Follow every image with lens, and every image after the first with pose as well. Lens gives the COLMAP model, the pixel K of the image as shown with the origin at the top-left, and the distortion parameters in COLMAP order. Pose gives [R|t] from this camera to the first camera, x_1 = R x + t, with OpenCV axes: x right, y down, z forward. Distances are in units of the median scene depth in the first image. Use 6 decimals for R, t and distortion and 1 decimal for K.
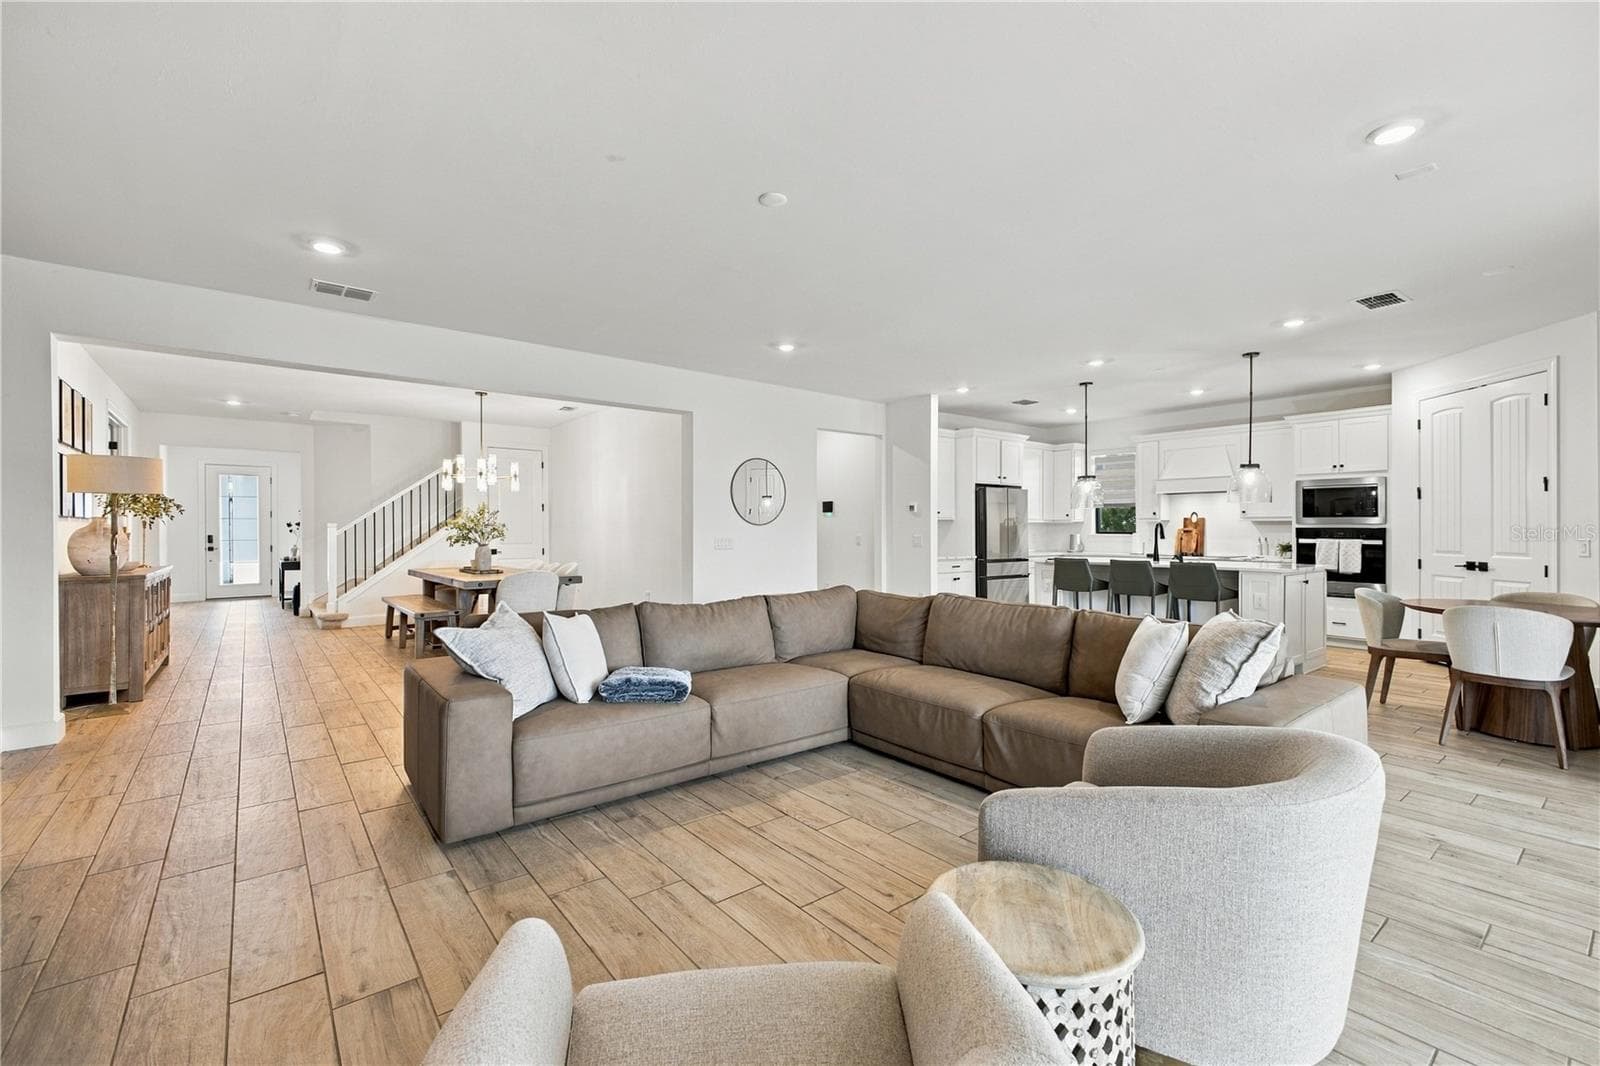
lens RADIAL K [[684.4, 0, 806.0], [0, 684.4, 529.2], [0, 0, 1]] dist [0.018404, -0.000243]
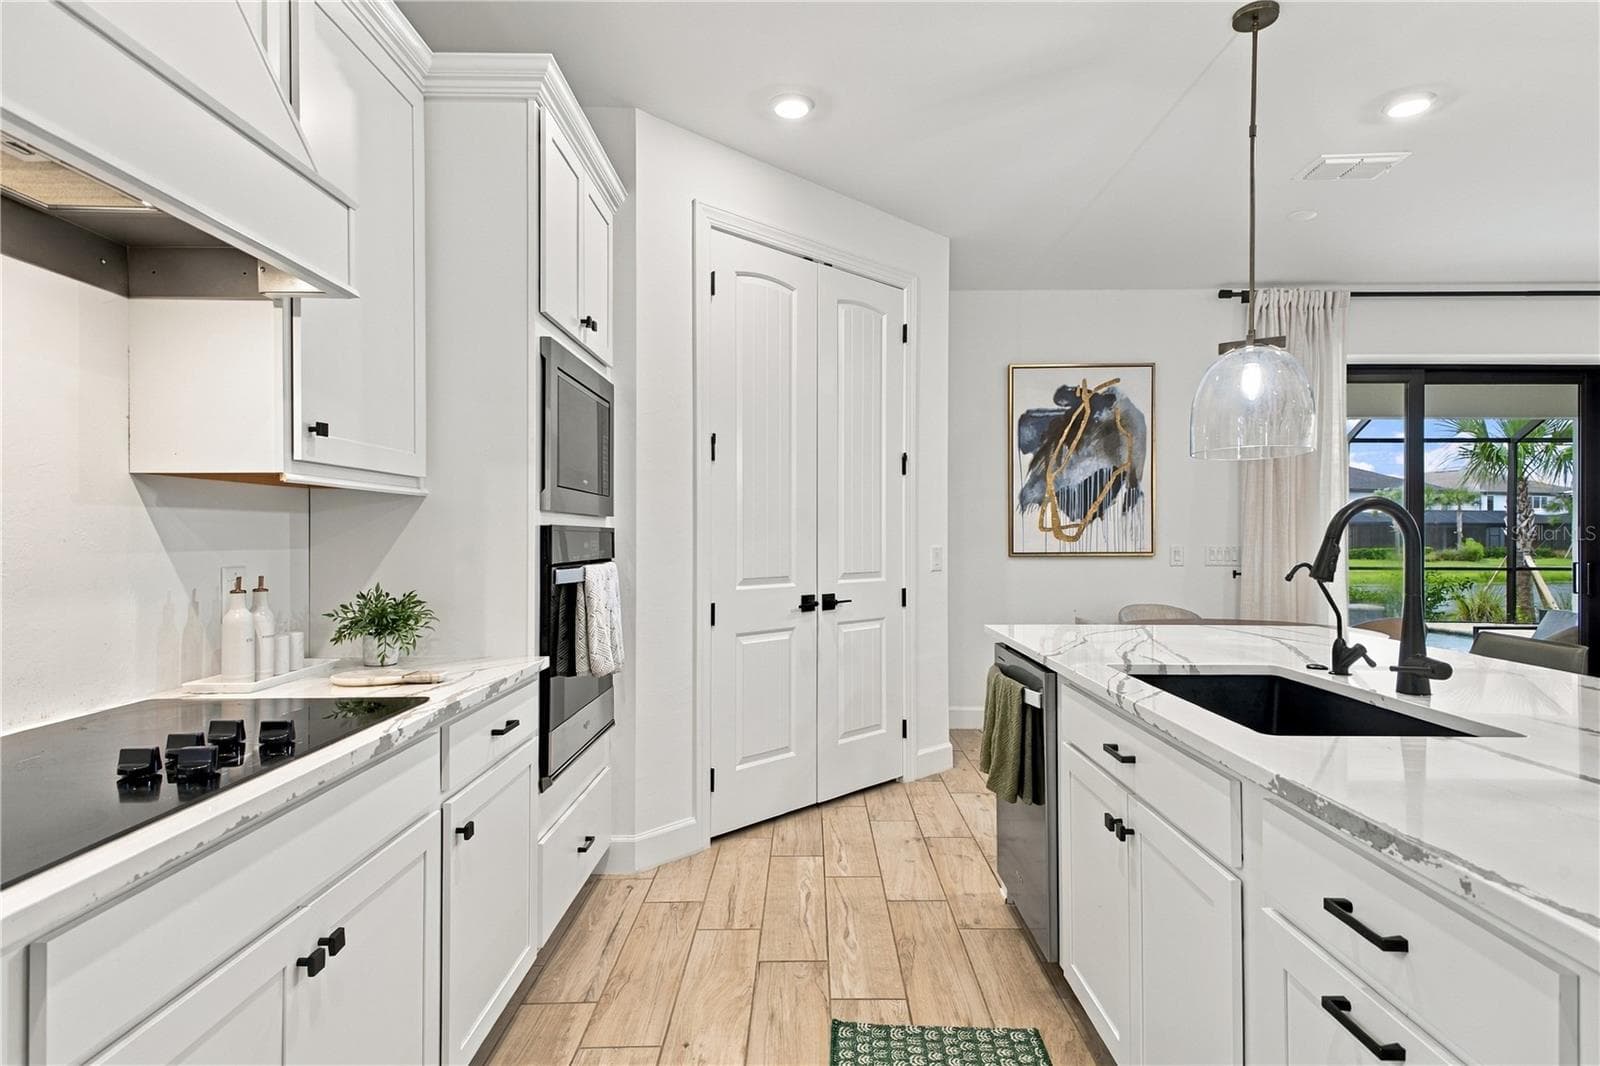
lens RADIAL K [[872.0, 0, 800.0], [0, 872.0, 533.0], [0, 0, 1]] dist [0.050111, -0.000208]
pose [[-0.770780, -0.001040, 0.637100, 0.439344], [-0.000579, 0.999999, 0.000931, -0.000217], [-0.637101, 0.000348, -0.770780, 1.215750]]
